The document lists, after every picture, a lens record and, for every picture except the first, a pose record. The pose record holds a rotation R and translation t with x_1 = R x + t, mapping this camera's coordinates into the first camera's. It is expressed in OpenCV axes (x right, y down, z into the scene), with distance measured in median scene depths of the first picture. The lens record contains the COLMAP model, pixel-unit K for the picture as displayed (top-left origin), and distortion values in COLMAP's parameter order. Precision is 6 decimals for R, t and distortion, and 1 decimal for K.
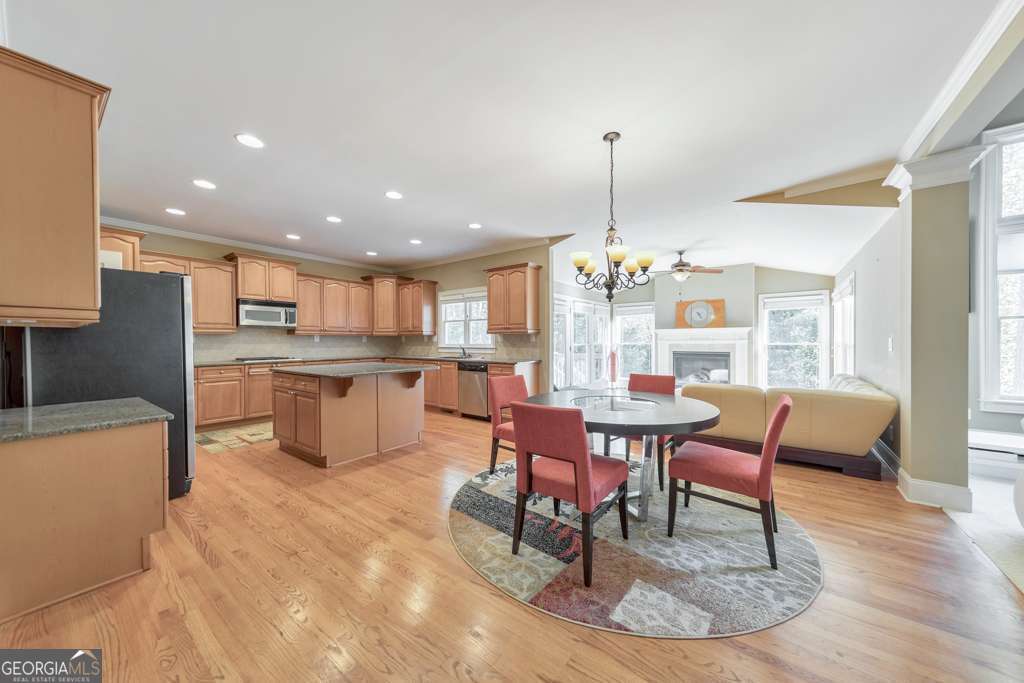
lens RADIAL K [[349.5, 0, 514.6], [0, 349.5, 352.1], [0, 0, 1]] dist [-0.001479, -0.000240]
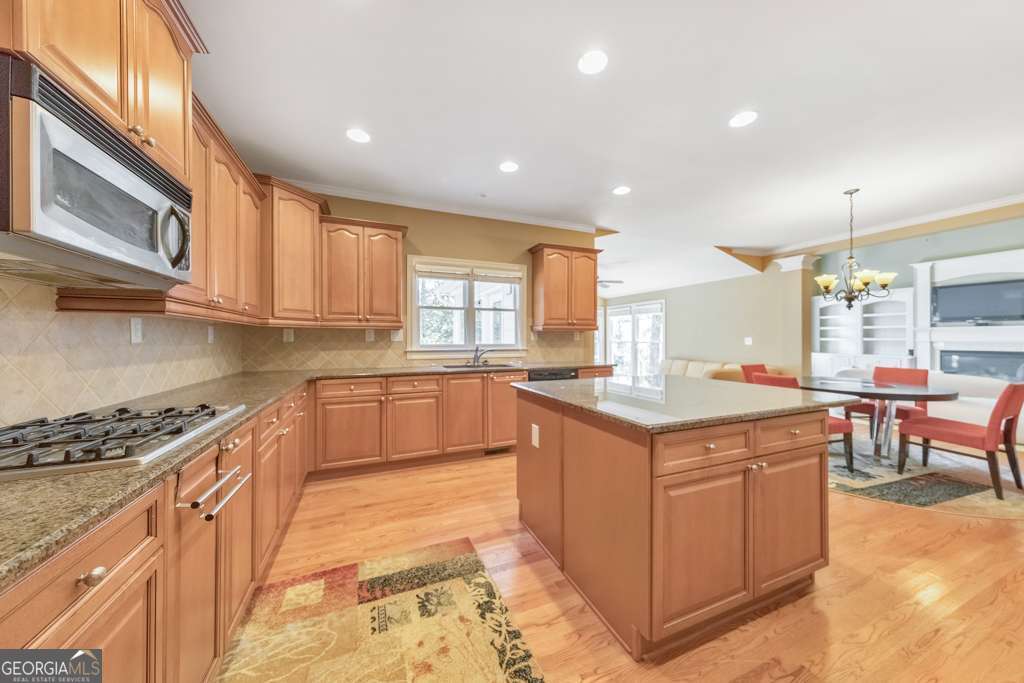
lens RADIAL K [[345.4, 0, 512.0], [0, 345.4, 341.5], [0, 0, 1]] dist [0.000212, 0.000023]
pose [[0.507991, -0.004552, 0.861350, -0.623350], [0.030782, 0.999443, -0.012873, -0.017382], [-0.860812, 0.033054, 0.507848, 0.577866]]
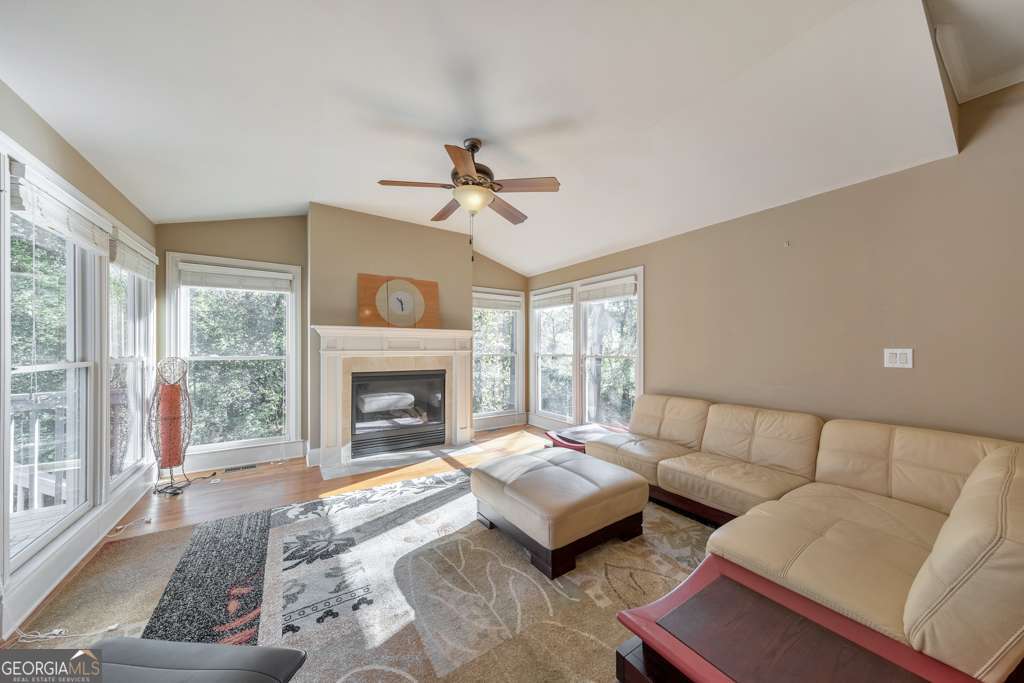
lens RADIAL K [[349.5, 0, 514.6], [0, 349.5, 352.1], [0, 0, 1]] dist [-0.001479, -0.000240]
pose [[0.339814, -0.001778, 0.940491, 0.089452], [0.030486, 0.999494, -0.009126, -0.023887], [-0.939998, 0.031773, 0.339696, 0.737191]]
